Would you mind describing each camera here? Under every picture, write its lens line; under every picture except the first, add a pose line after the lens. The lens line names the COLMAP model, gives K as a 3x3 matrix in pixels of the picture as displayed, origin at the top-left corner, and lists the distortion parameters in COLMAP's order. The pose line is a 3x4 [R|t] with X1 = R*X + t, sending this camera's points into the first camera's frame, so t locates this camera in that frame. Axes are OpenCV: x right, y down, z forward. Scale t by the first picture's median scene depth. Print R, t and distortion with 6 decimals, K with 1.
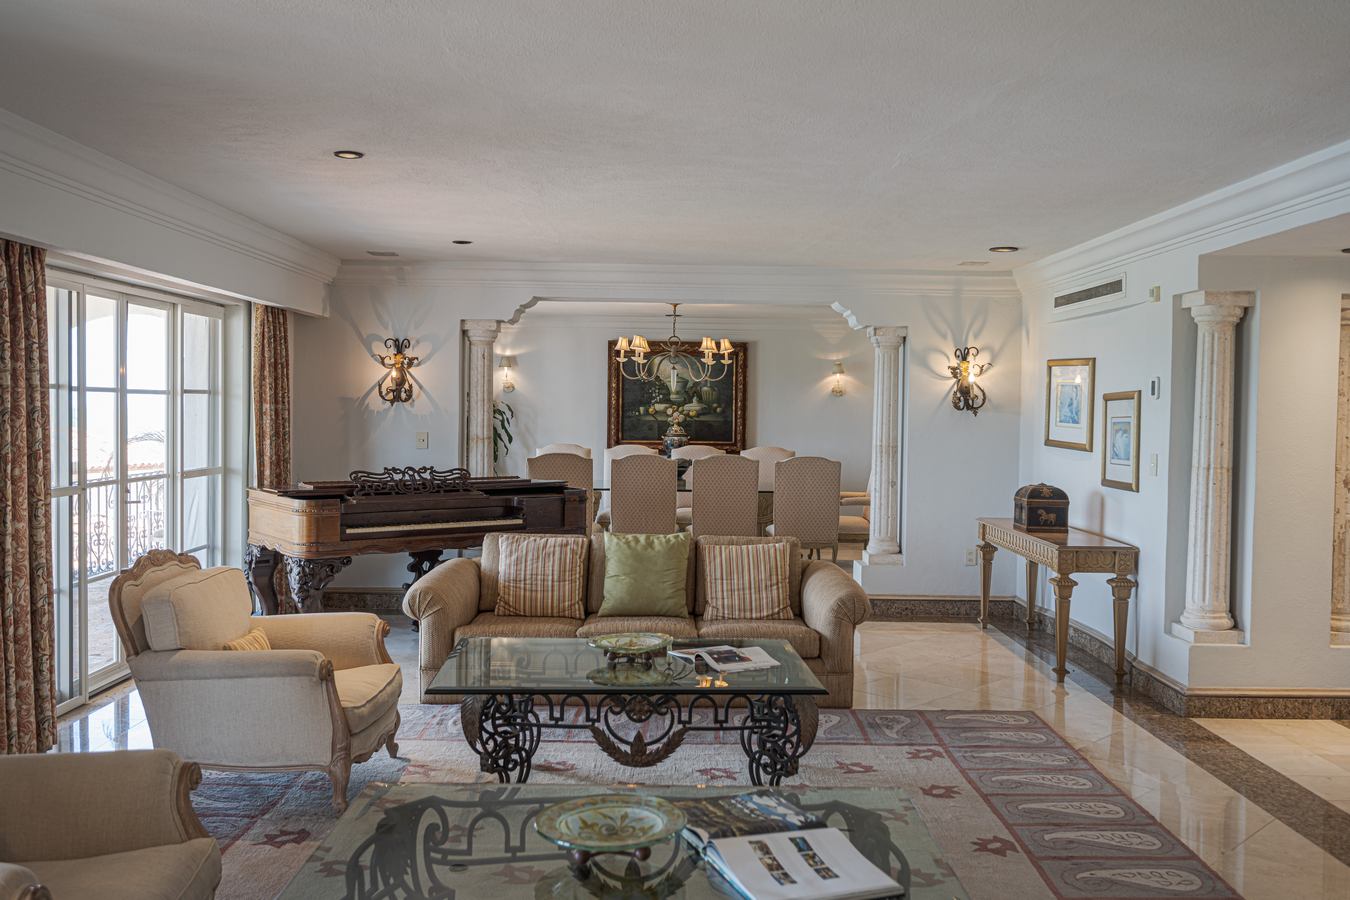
lens RADIAL K [[1157.7, 0, 675.3], [0, 1157.7, 449.8], [0, 0, 1]] dist [0.000276, 0.001236]
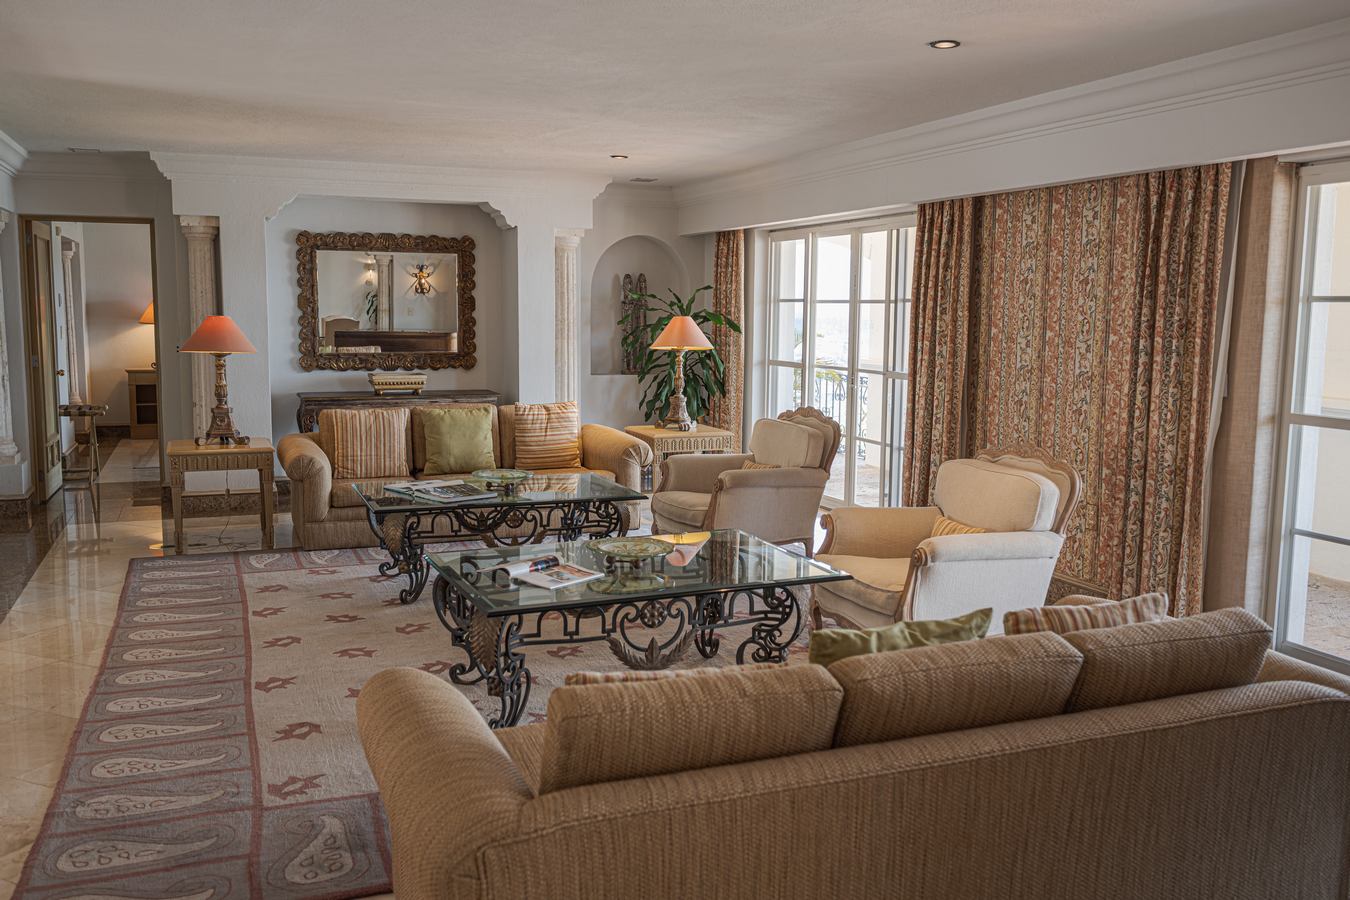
lens RADIAL K [[1157.7, 0, 674.5], [0, 1157.7, 451.4], [0, 0, 1]] dist [0.000276, 0.001236]
pose [[-0.931281, 0.024003, -0.363511, 0.275160], [-0.034388, 0.987580, 0.153309, -0.063226], [0.362675, 0.155275, -0.918889, 1.867773]]
